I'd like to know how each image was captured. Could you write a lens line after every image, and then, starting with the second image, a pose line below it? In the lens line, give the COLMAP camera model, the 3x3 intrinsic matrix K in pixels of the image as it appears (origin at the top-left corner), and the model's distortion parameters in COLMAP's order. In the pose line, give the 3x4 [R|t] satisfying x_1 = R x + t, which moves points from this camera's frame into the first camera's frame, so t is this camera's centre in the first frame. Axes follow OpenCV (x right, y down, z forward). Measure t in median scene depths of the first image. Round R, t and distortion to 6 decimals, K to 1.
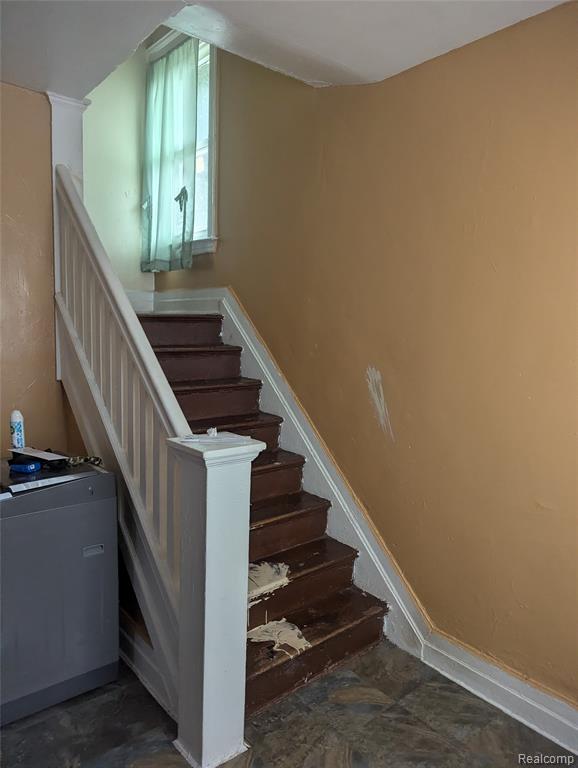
lens RADIAL K [[537.8, 0, 289.3], [0, 537.8, 383.2], [0, 0, 1]] dist [0.042227, -0.009698]
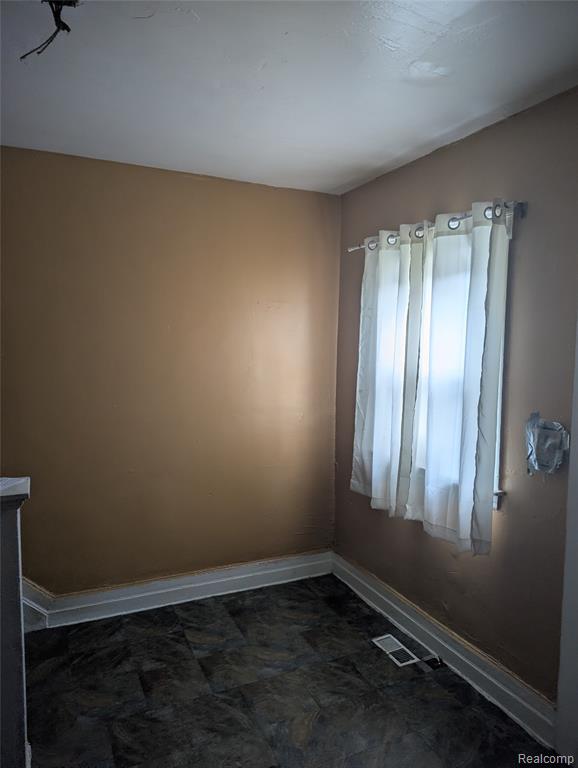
lens RADIAL K [[537.8, 0, 288.7], [0, 537.8, 383.8], [0, 0, 1]] dist [0.042227, -0.009698]
pose [[0.254298, -0.084921, 0.963390, -0.857594], [0.067369, 0.995273, 0.069949, -0.107677], [-0.964777, 0.047114, 0.258817, 0.131346]]
